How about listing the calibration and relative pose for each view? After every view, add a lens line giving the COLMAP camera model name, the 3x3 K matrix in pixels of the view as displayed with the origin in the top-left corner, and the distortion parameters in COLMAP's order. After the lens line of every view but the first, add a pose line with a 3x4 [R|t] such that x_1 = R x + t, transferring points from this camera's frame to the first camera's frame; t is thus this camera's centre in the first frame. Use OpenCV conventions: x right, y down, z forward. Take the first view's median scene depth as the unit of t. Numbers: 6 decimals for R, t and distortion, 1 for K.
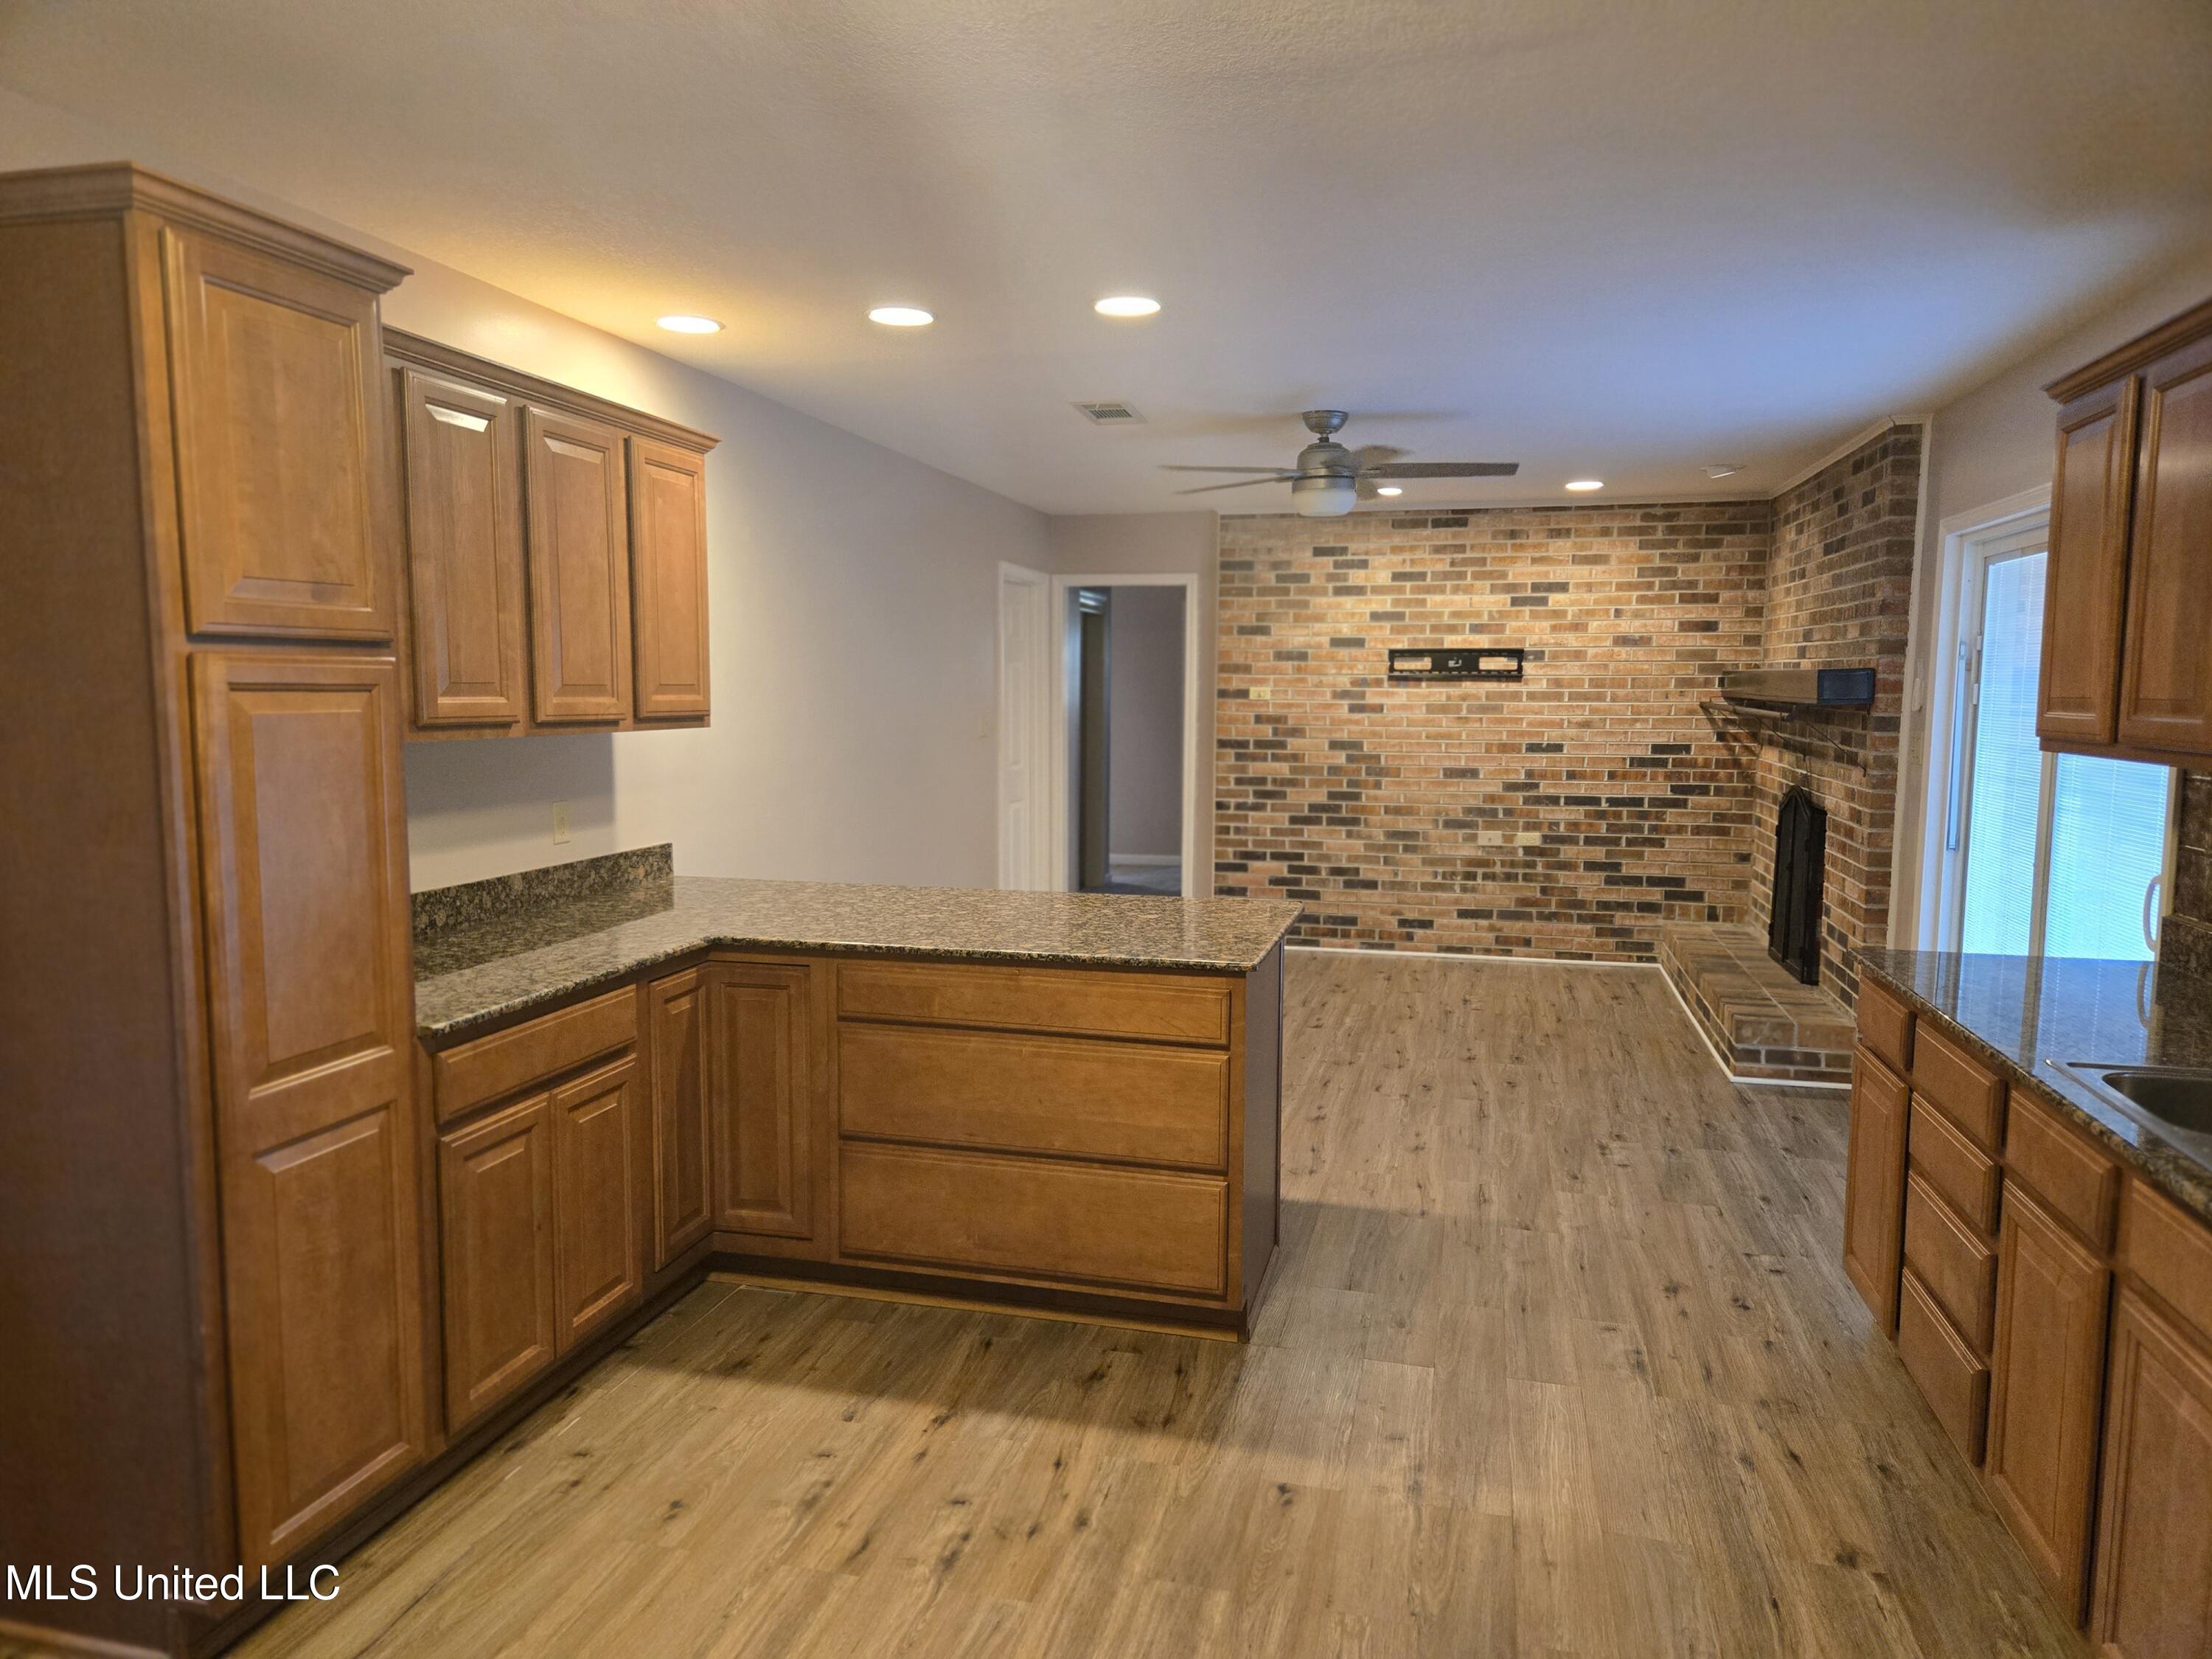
lens RADIAL K [[1475.7, 0, 1099.8], [0, 1475.7, 841.5], [0, 0, 1]] dist [0.053533, -0.030645]
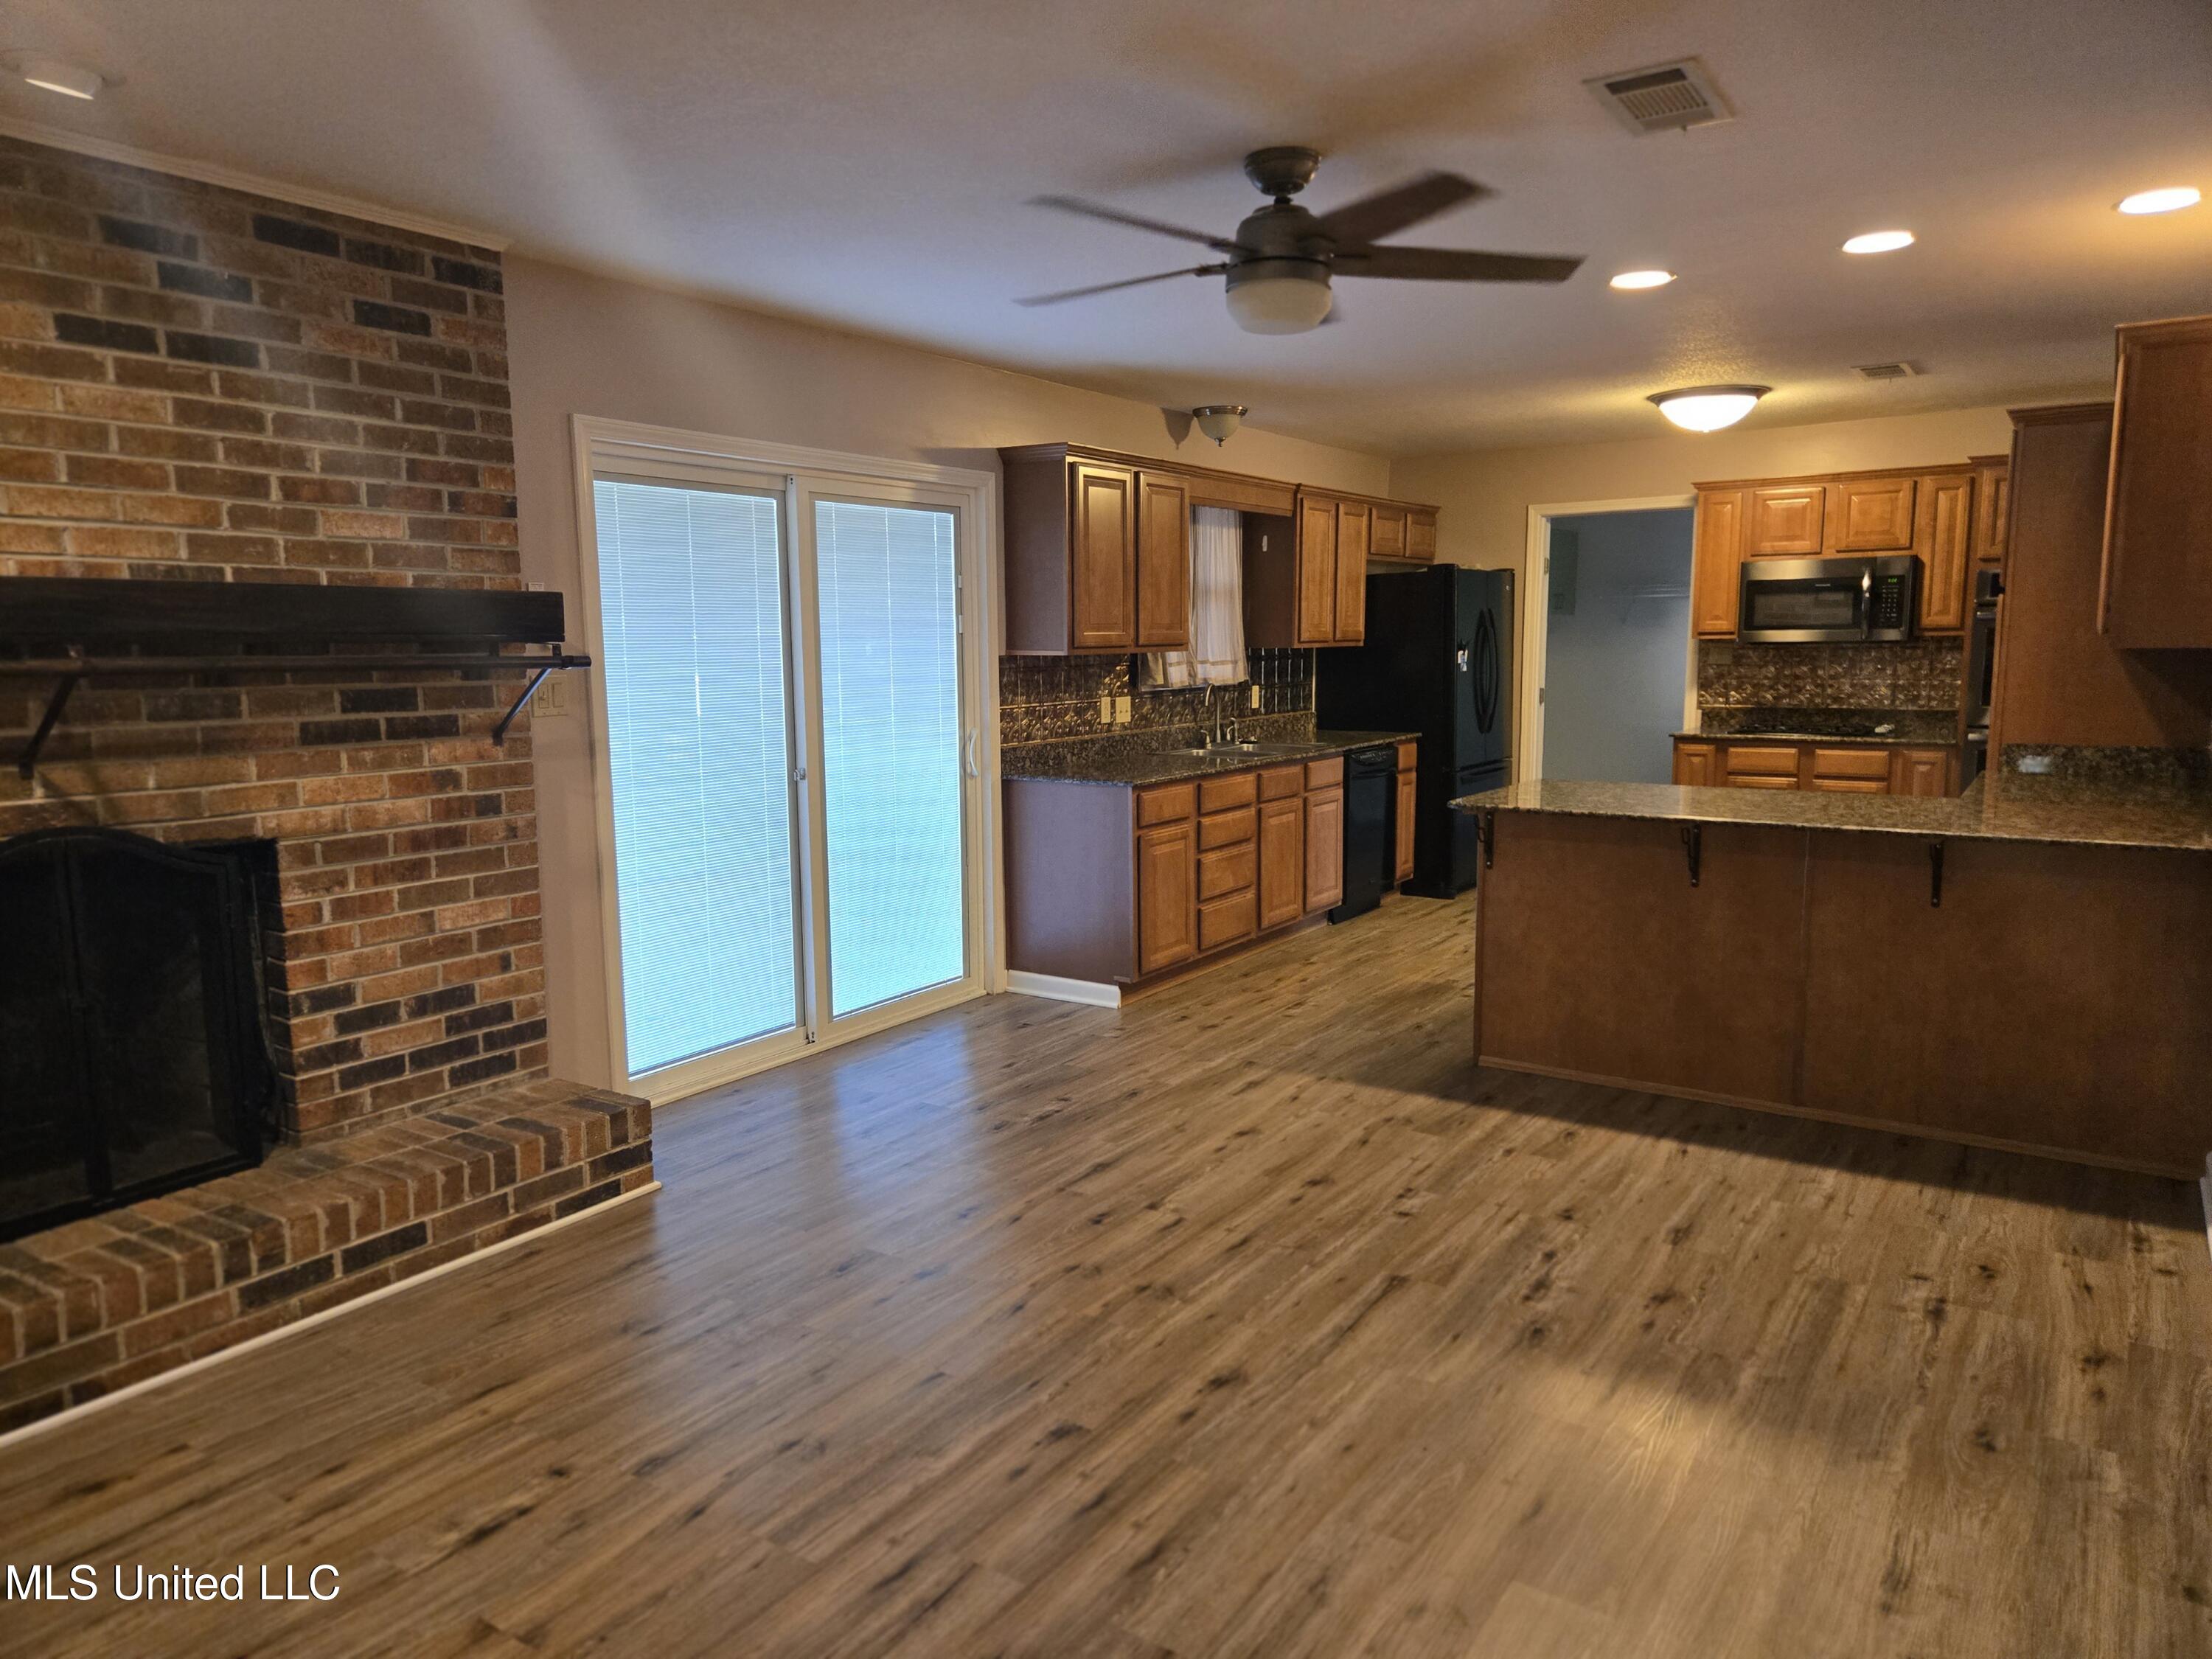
lens RADIAL K [[1475.7, 0, 1098.2], [0, 1475.7, 832.0], [0, 0, 1]] dist [0.053533, -0.030645]
pose [[-0.941784, -0.041099, 0.333697, 0.010289], [0.041473, 0.970720, 0.236605, -0.251879], [-0.333651, 0.236670, -0.912505, 2.471702]]
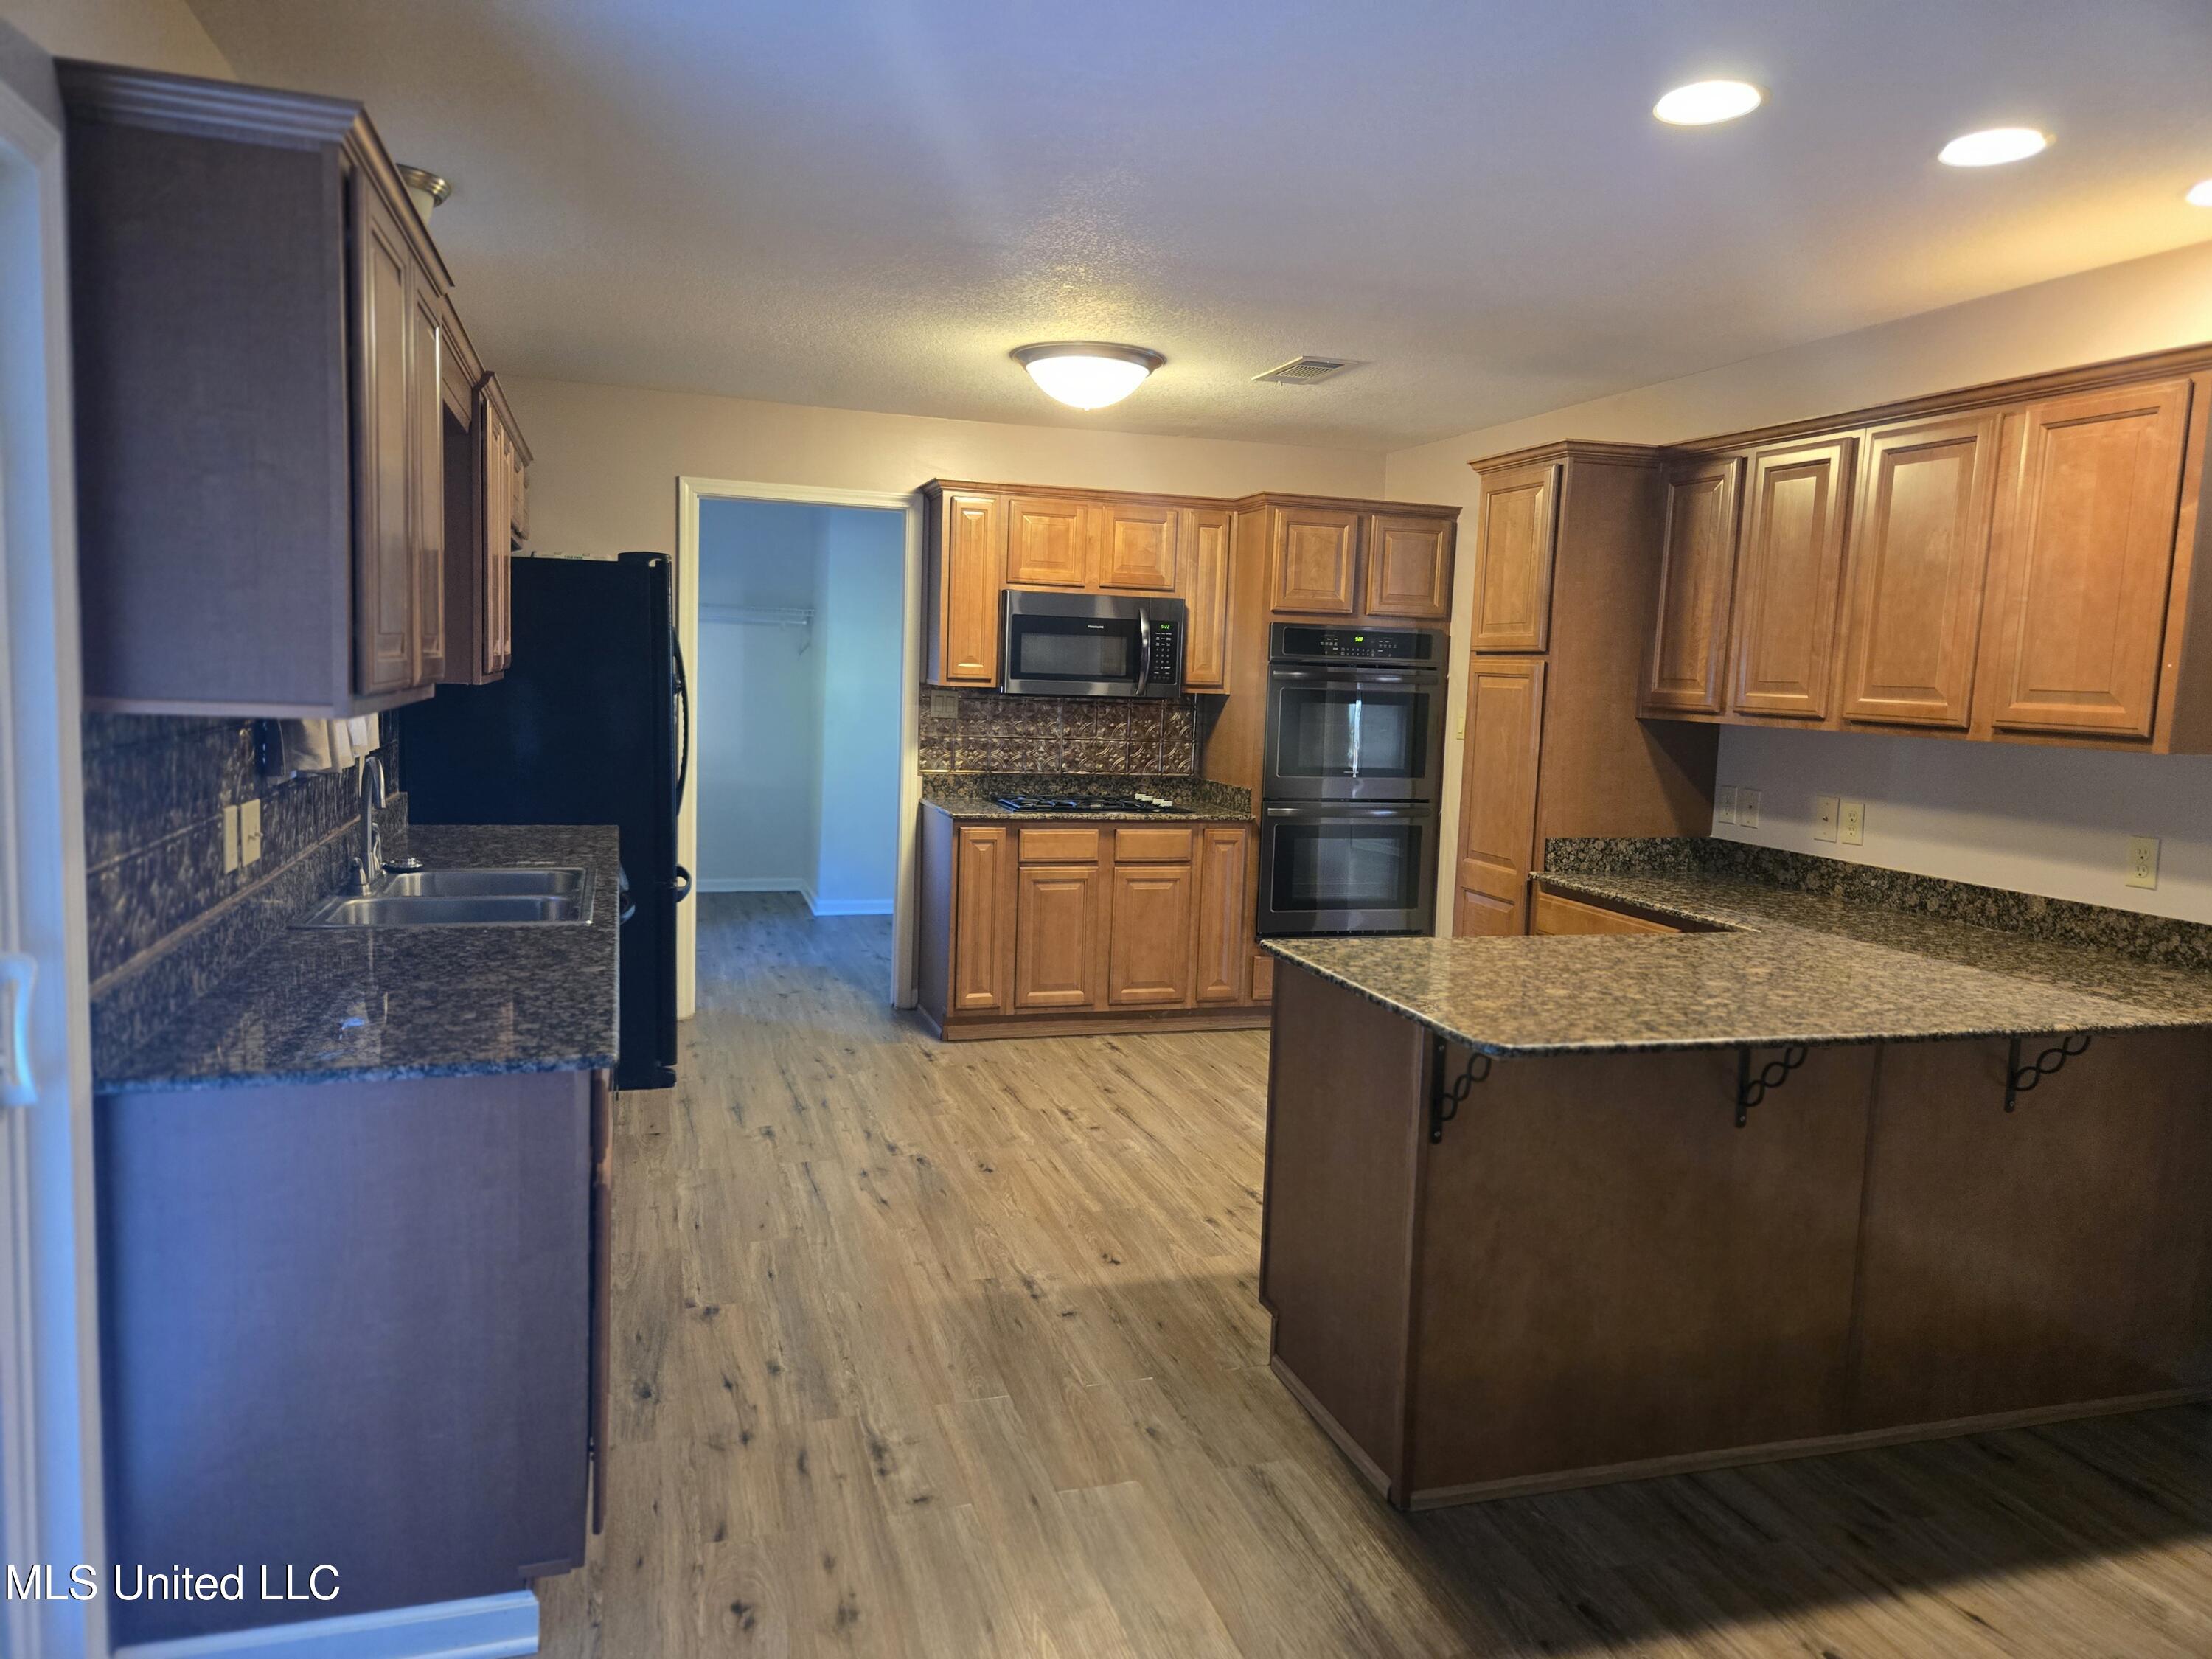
lens RADIAL K [[1475.7, 0, 1108.5], [0, 1475.7, 820.0], [0, 0, 1]] dist [0.053533, -0.030645]
pose [[-0.846684, 0.017040, -0.531823, 0.652824], [-0.100270, 0.976470, 0.190922, -0.158338], [0.522563, 0.214977, -0.825053, 1.588344]]
